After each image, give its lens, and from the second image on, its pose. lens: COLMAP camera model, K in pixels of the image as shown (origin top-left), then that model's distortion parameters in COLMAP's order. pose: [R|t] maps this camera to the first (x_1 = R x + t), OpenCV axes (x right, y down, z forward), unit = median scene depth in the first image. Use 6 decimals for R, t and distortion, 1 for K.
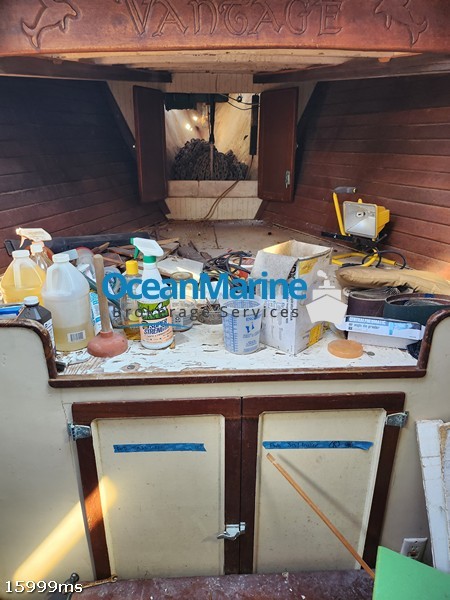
lens RADIAL K [[418.7, 0, 224.9], [0, 418.7, 299.5], [0, 0, 1]] dist [0.051243, -0.064975]
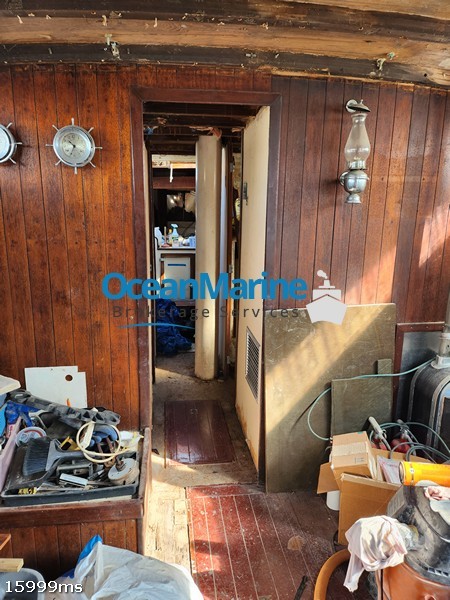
lens RADIAL K [[418.7, 0, 221.7], [0, 418.7, 297.2], [0, 0, 1]] dist [0.051243, -0.064975]
pose [[0.996825, -0.007666, 0.079259, -0.007215], [0.019678, 0.988199, -0.151907, 0.563158], [-0.077159, 0.152985, 0.985212, -1.463164]]
